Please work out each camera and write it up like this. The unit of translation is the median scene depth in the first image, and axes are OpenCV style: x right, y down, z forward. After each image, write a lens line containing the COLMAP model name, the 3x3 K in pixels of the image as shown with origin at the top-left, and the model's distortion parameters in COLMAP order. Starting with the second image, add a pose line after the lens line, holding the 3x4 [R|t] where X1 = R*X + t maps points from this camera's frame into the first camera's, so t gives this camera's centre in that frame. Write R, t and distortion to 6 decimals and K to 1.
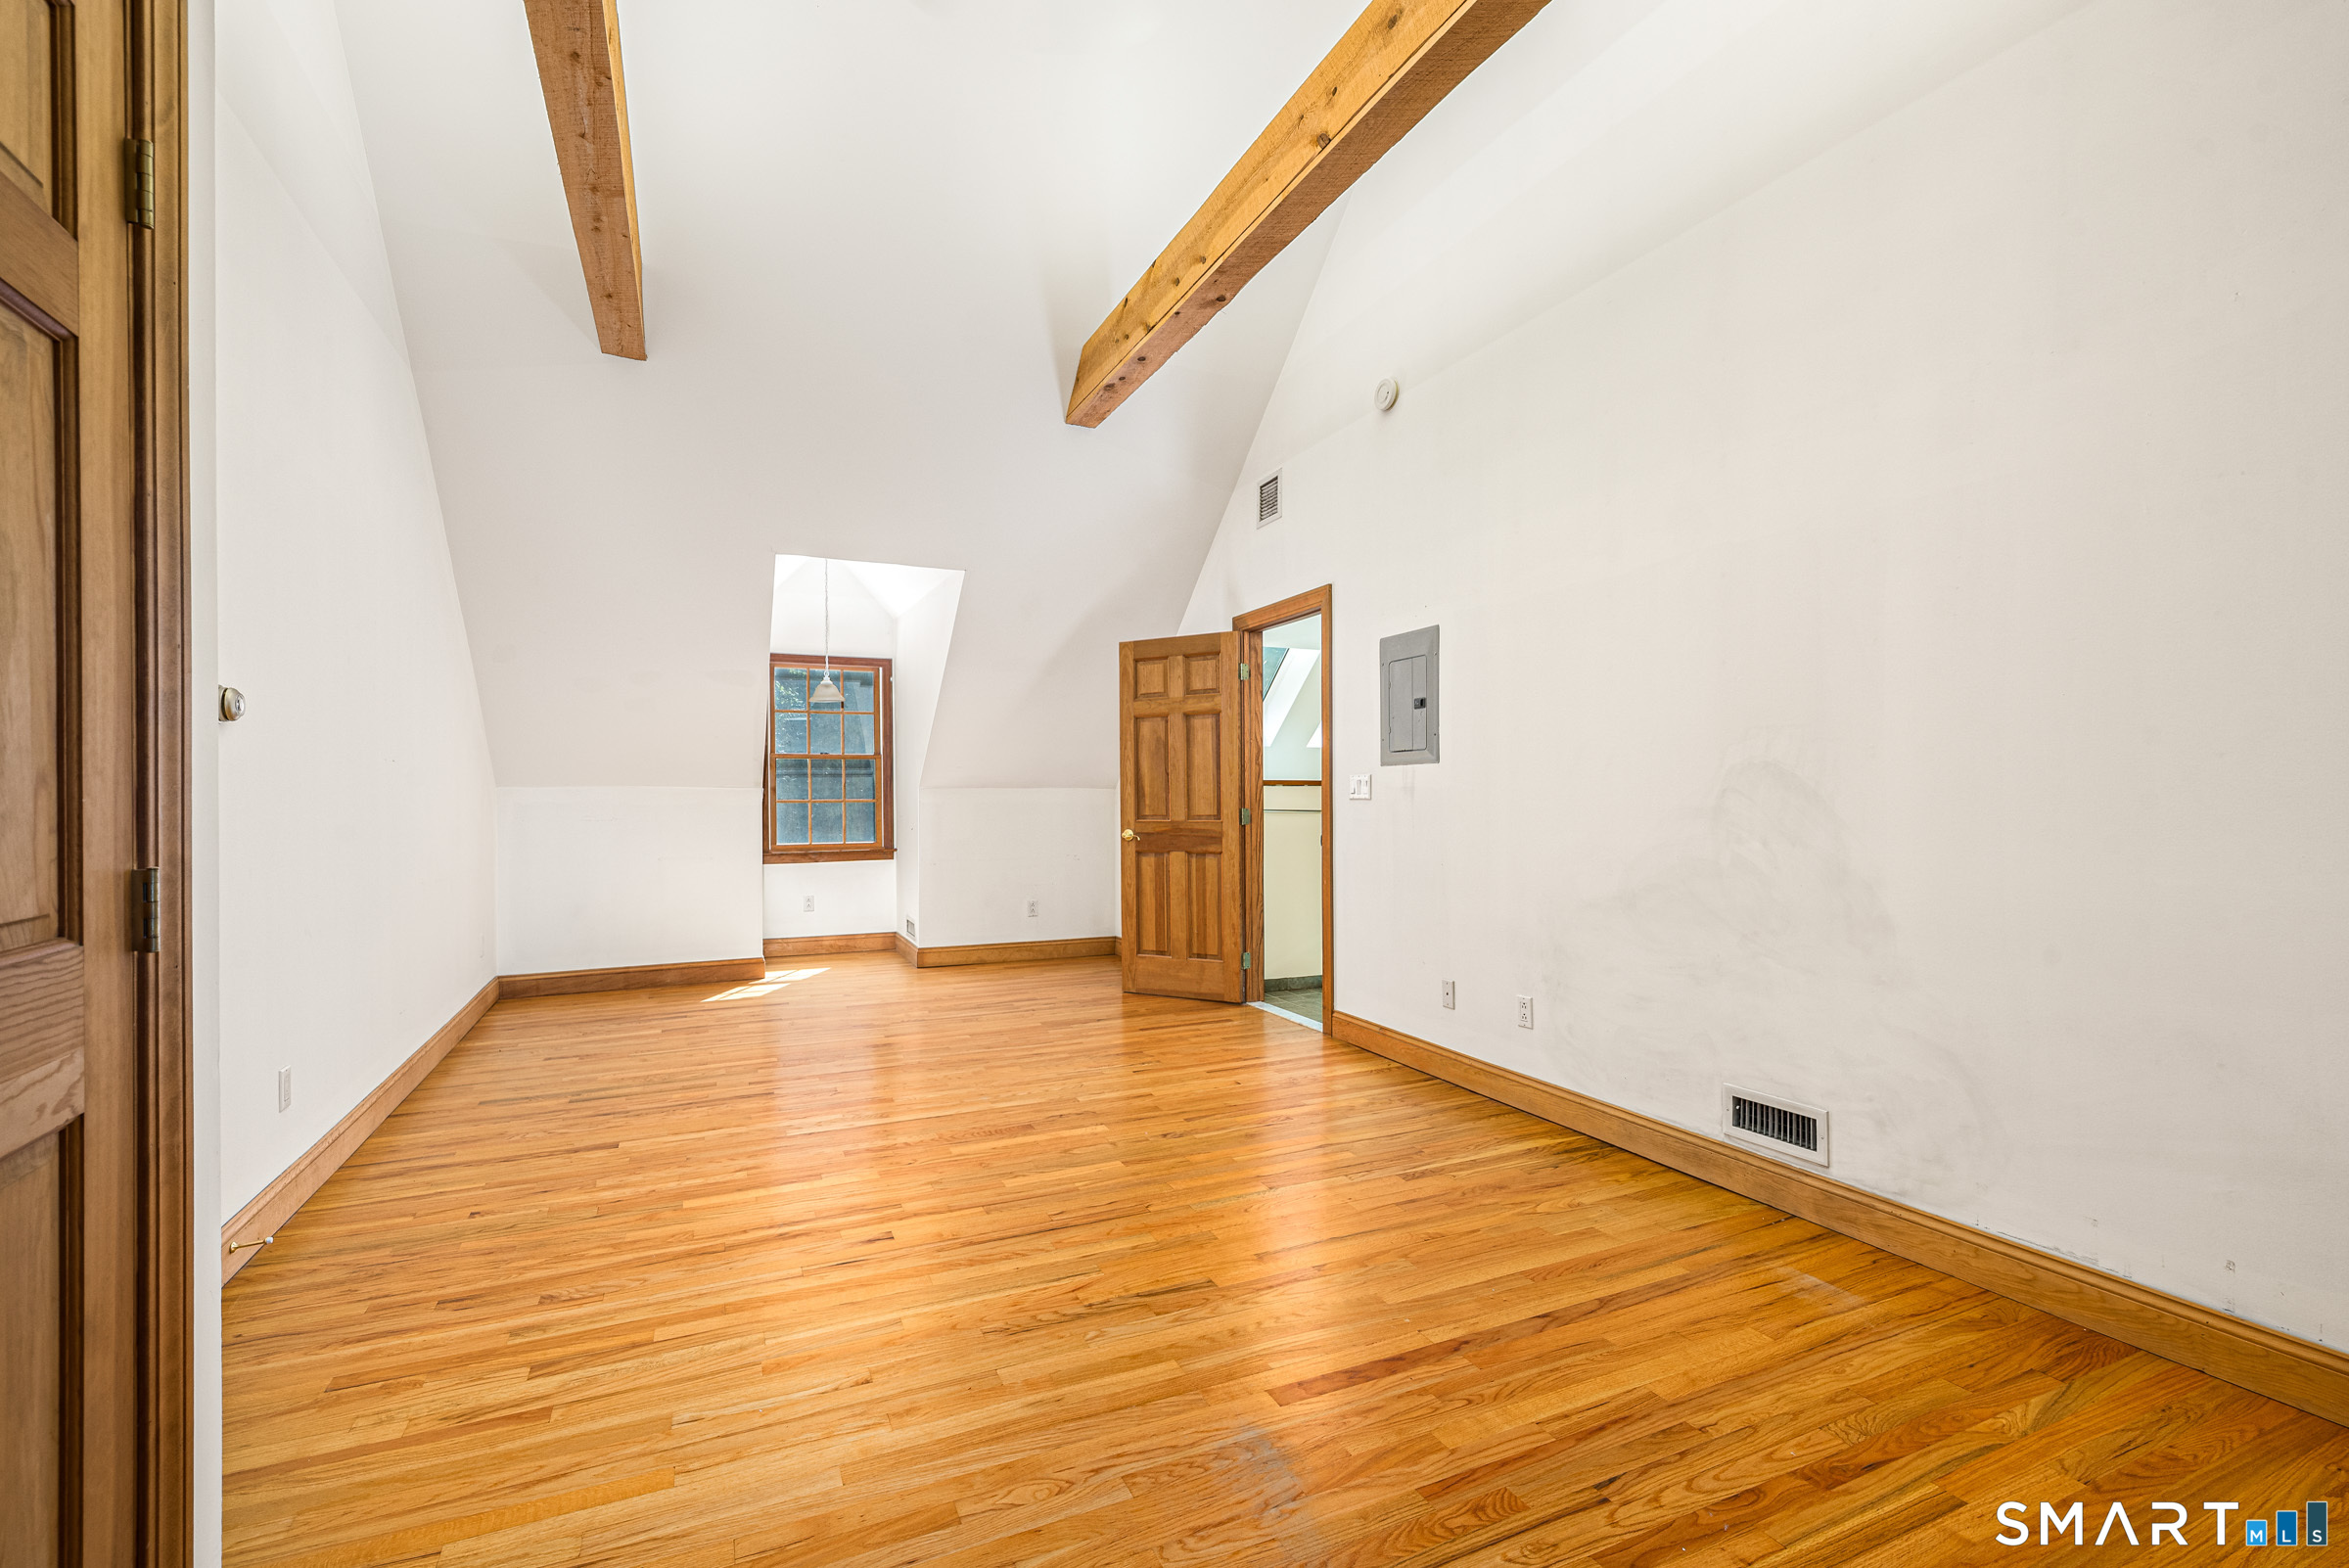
lens RADIAL K [[1032.5, 0, 1172.4], [0, 1032.5, 786.2], [0, 0, 1]] dist [0.012888, -0.001871]
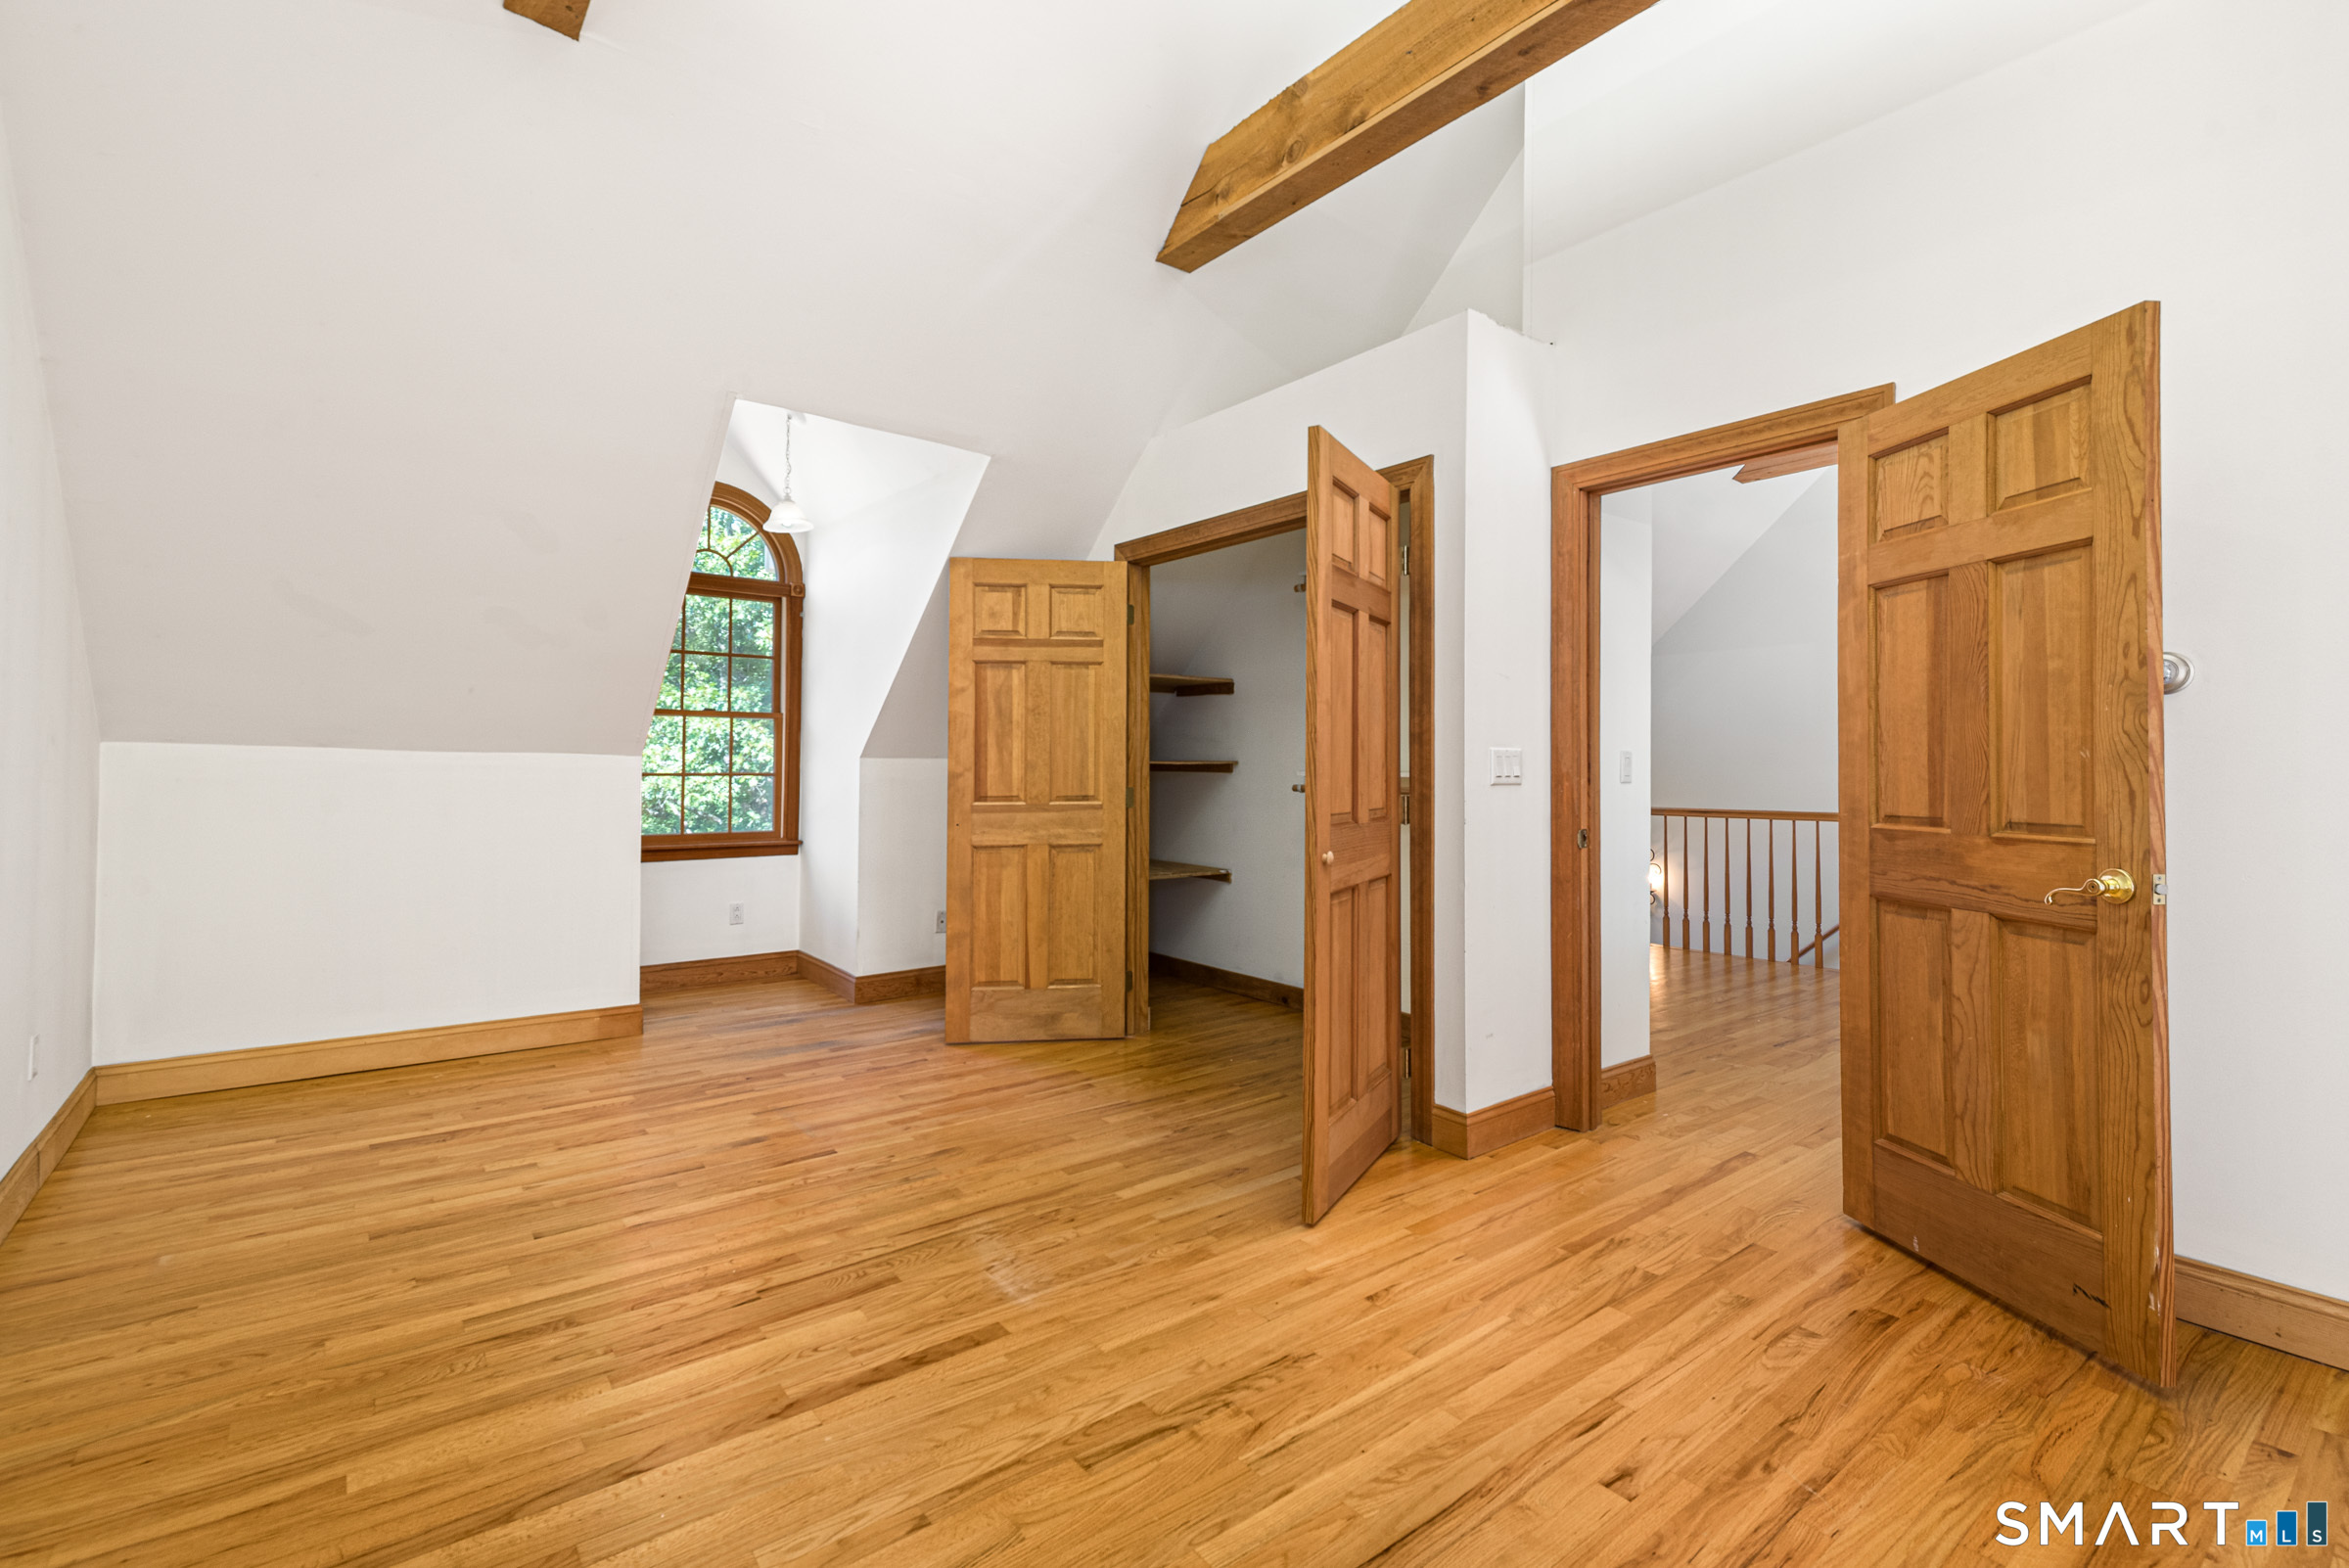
lens RADIAL K [[1032.5, 0, 1175.4], [0, 1032.5, 772.6], [0, 0, 1]] dist [0.012888, -0.001871]
pose [[-0.973029, -0.003216, -0.230661, 0.149798], [-0.002080, 0.999984, -0.005167, 0.010177], [0.230674, -0.004548, -0.973020, 1.799516]]
